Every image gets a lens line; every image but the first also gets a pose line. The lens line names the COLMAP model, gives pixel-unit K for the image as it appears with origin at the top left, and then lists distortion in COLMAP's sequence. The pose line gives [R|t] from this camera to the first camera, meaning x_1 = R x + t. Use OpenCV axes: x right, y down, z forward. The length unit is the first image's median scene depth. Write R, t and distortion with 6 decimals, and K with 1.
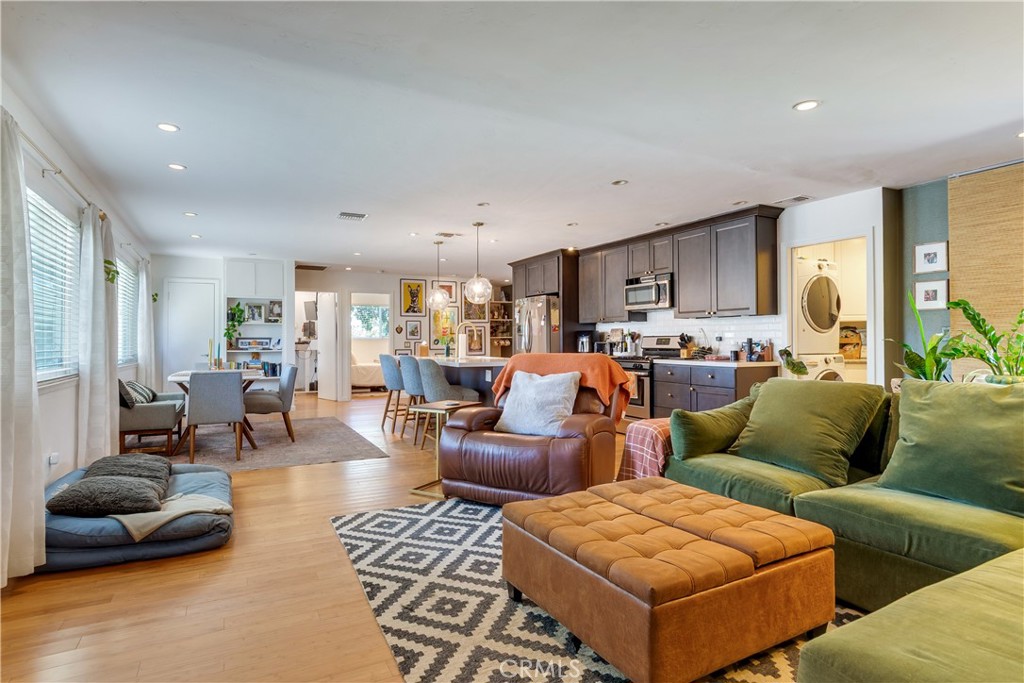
lens RADIAL K [[533.2, 0, 511.8], [0, 533.2, 342.2], [0, 0, 1]] dist [0.000355, 0.000335]
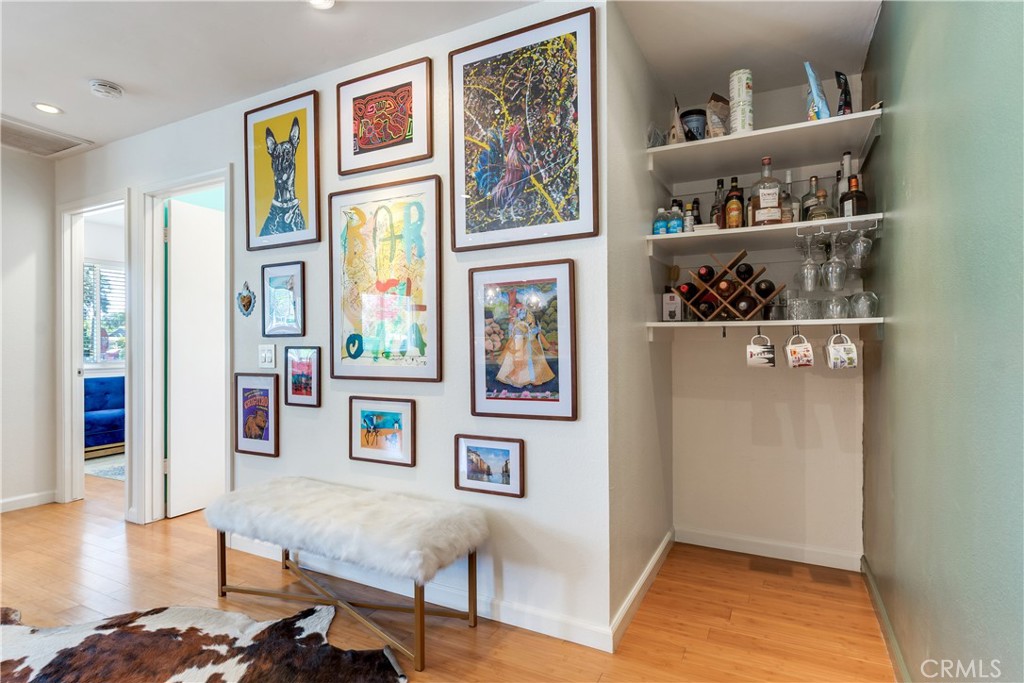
lens RADIAL K [[533.2, 0, 510.5], [0, 533.2, 340.7], [0, 0, 1]] dist [0.000355, 0.000335]
pose [[0.560861, -0.001858, -0.827908, 0.065338], [0.006404, 0.999977, 0.002094, -0.002048], [0.827885, -0.006477, 0.560860, 0.688105]]
